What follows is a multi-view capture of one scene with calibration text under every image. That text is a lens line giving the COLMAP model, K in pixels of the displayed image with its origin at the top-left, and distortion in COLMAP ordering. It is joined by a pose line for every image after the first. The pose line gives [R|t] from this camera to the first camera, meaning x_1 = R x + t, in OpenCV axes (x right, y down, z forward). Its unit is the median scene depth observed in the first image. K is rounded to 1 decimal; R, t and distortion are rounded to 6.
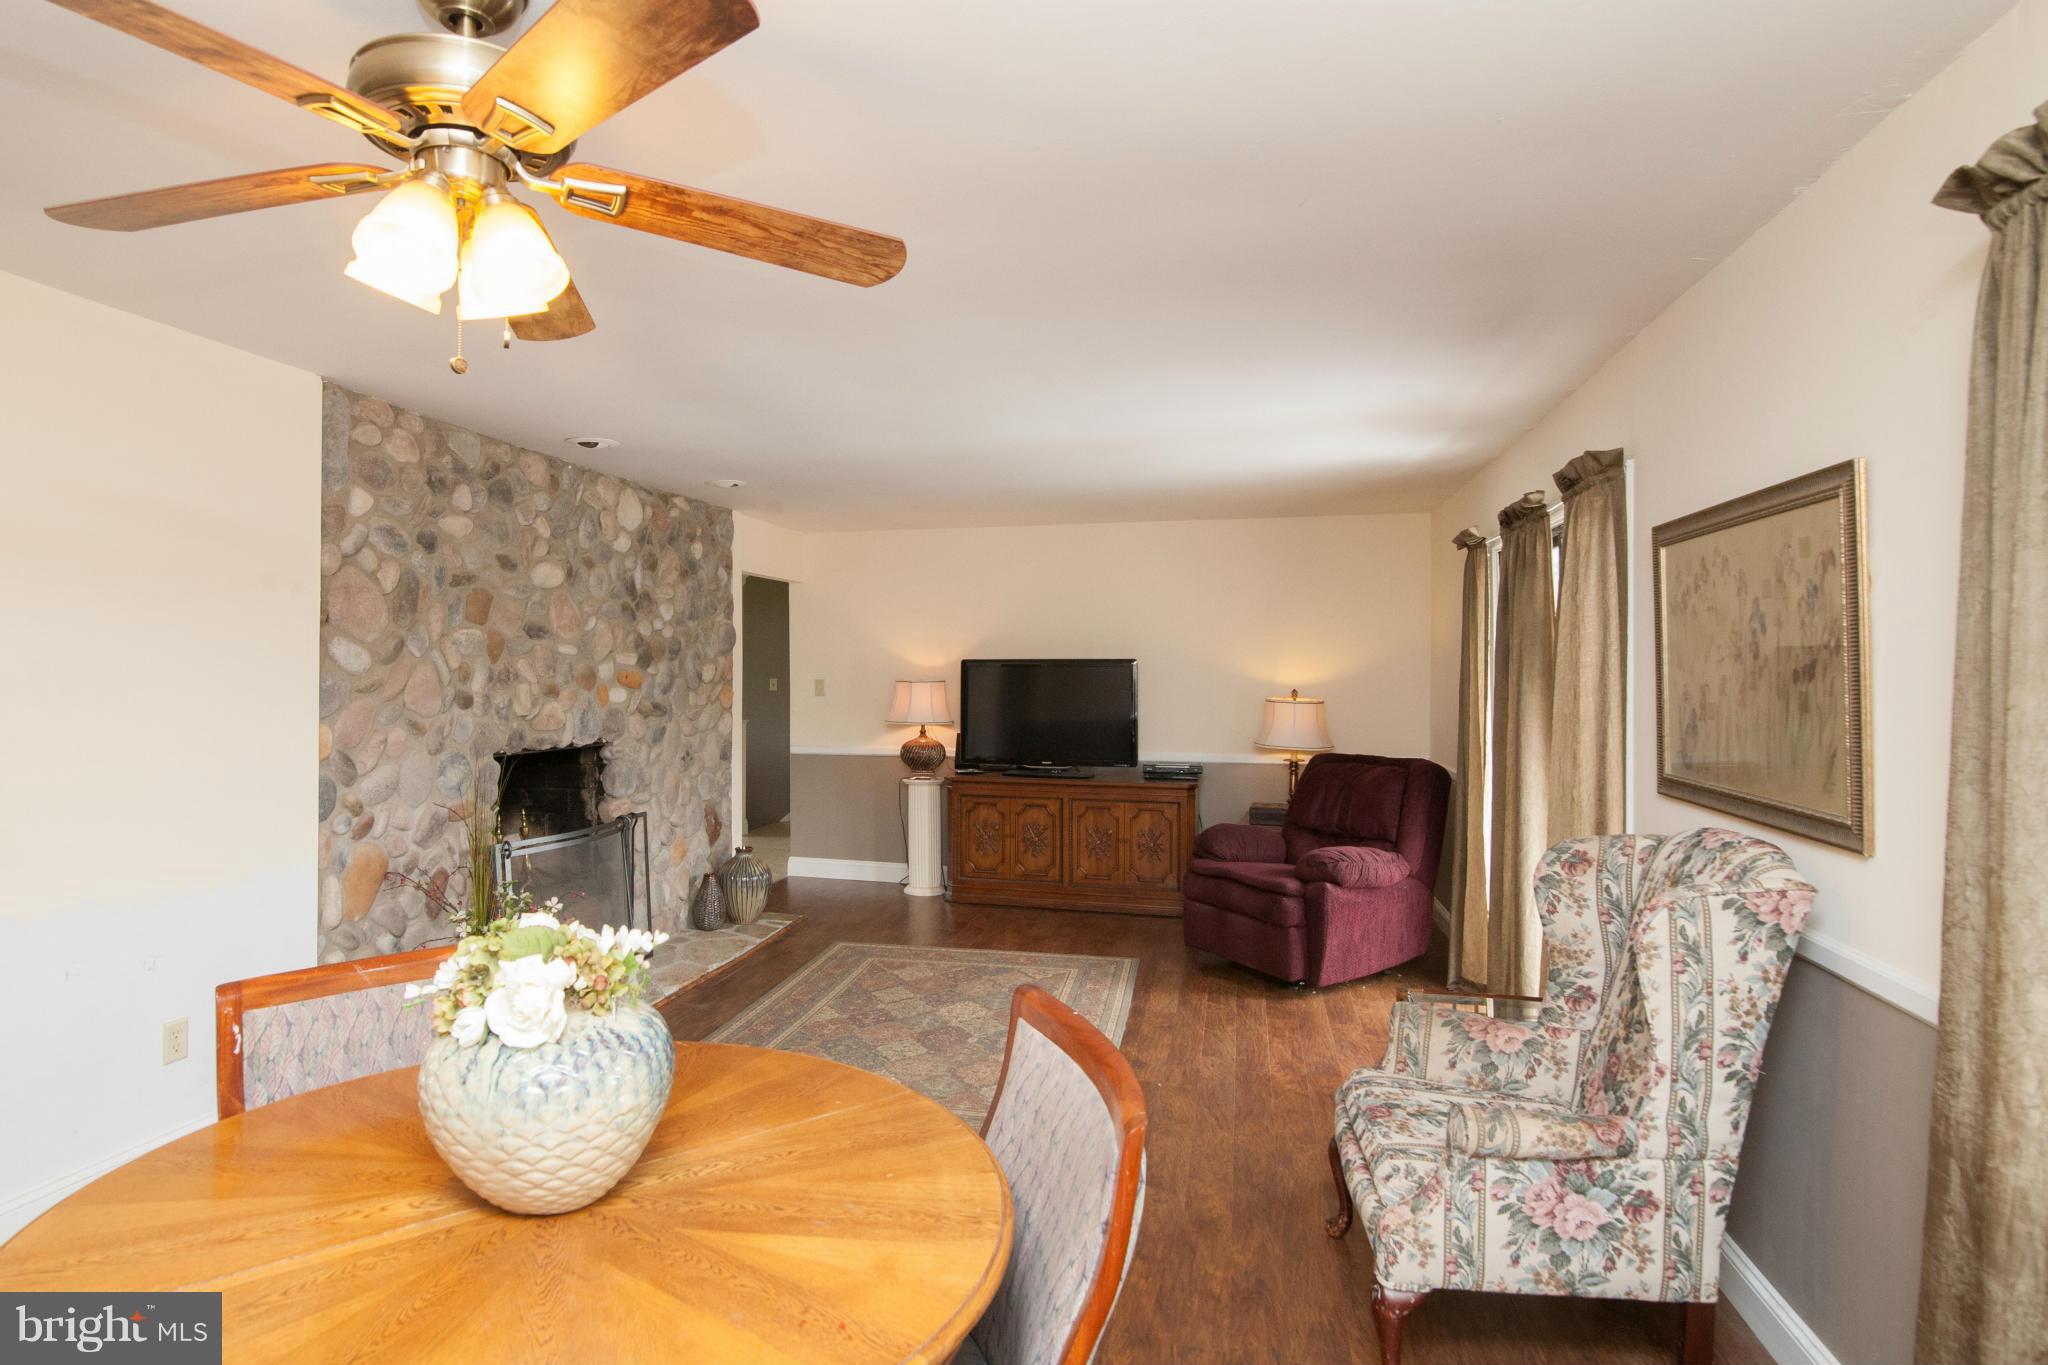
lens RADIAL K [[1183.8, 0, 873.9], [0, 1183.8, 660.2], [0, 0, 1]] dist [0.001567, 0.000194]
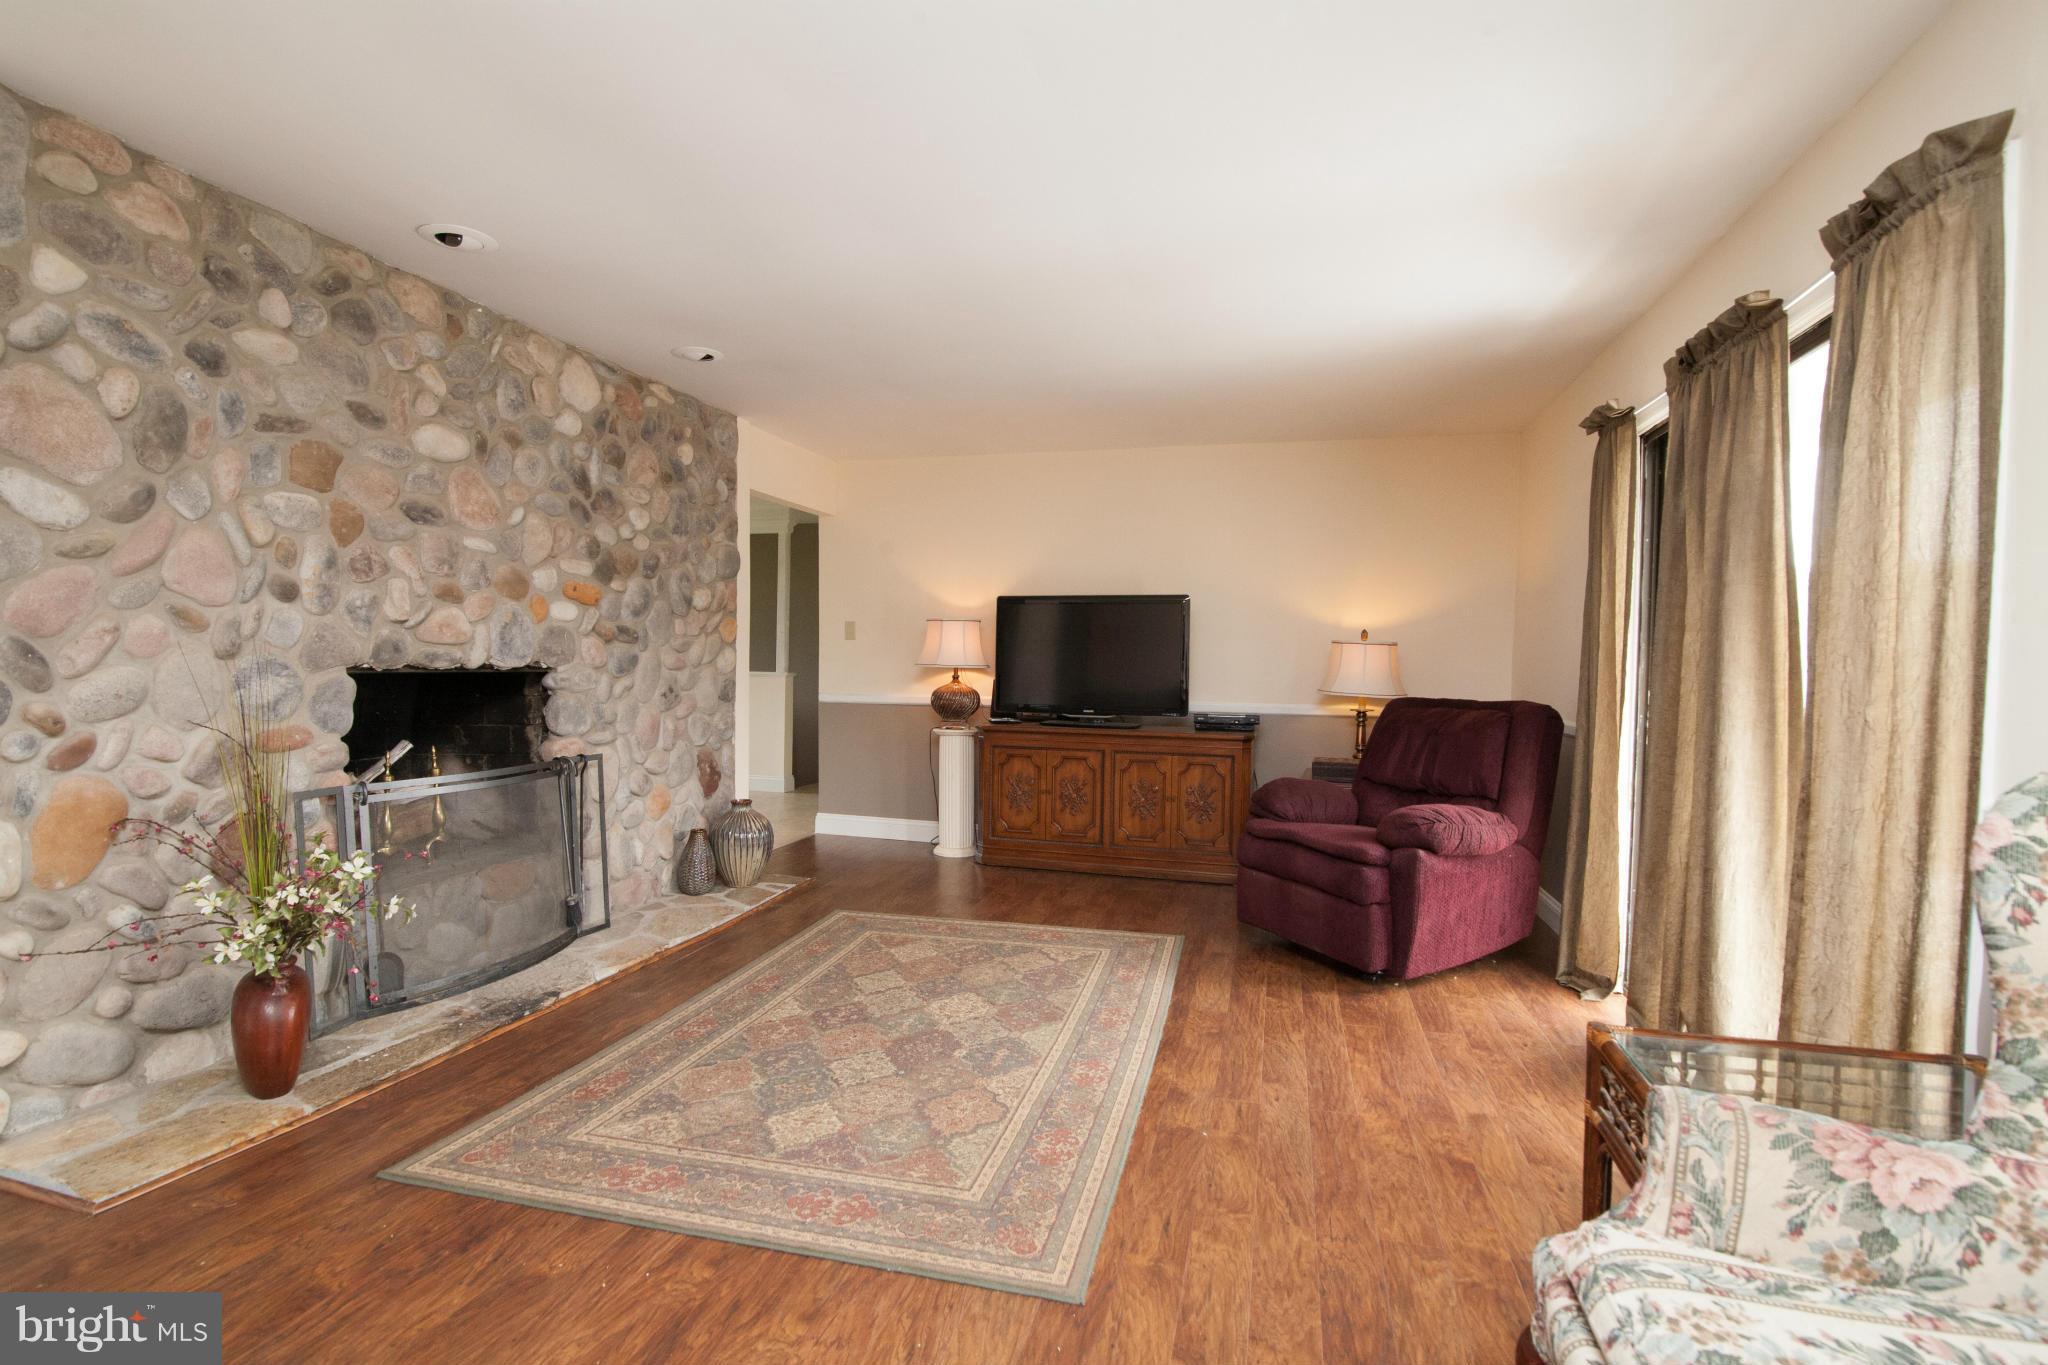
lens RADIAL K [[986.7, 0, 1021.7], [0, 986.7, 651.6], [0, 0, 1]] dist [-0.002785, -0.000438]
pose [[0.998739, 0.020729, 0.045719, 0.080757], [-0.020522, 0.999777, -0.004971, 0.061870], [-0.045812, 0.004026, 0.998942, 0.338379]]
